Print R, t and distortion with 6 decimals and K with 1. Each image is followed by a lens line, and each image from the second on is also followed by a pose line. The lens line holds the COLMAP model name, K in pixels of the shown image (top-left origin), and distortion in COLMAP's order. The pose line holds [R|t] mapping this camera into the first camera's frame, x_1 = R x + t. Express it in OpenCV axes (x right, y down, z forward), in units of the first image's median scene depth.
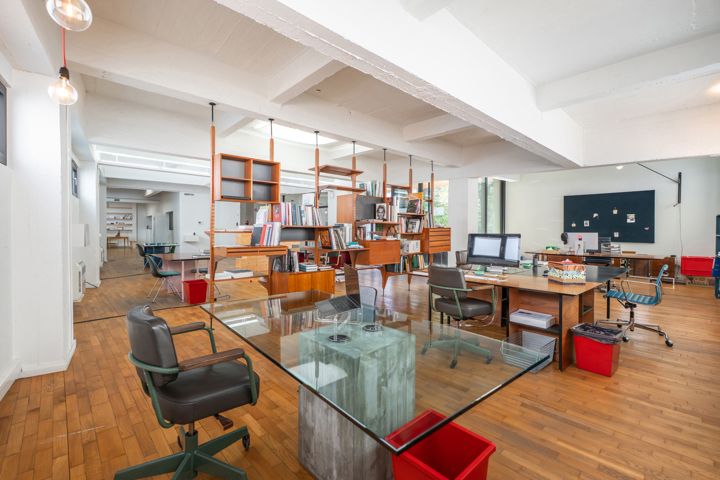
lens RADIAL K [[326.7, 0, 358.1], [0, 326.7, 236.5], [0, 0, 1]] dist [-0.000854, -0.000169]
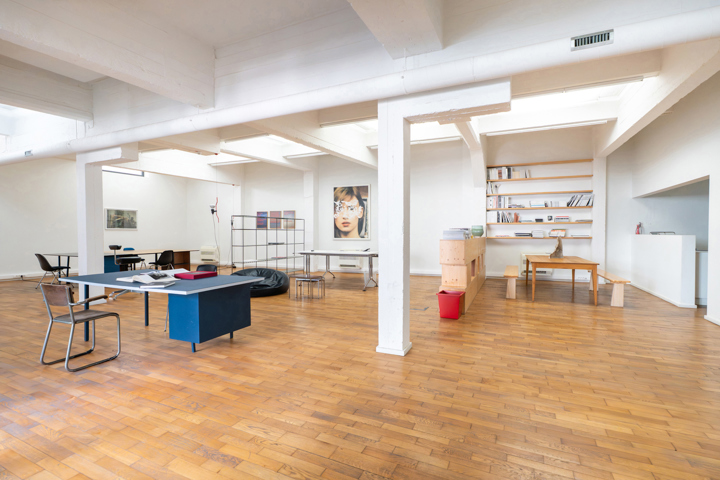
lens RADIAL K [[326.7, 0, 358.4], [0, 326.7, 242.9], [0, 0, 1]] dist [-0.000854, -0.000169]
pose [[0.402494, 0.003355, -0.915417, -0.487404], [-0.020323, 0.999780, -0.005271, -0.007366], [0.915197, 0.020725, 0.402473, 0.651971]]
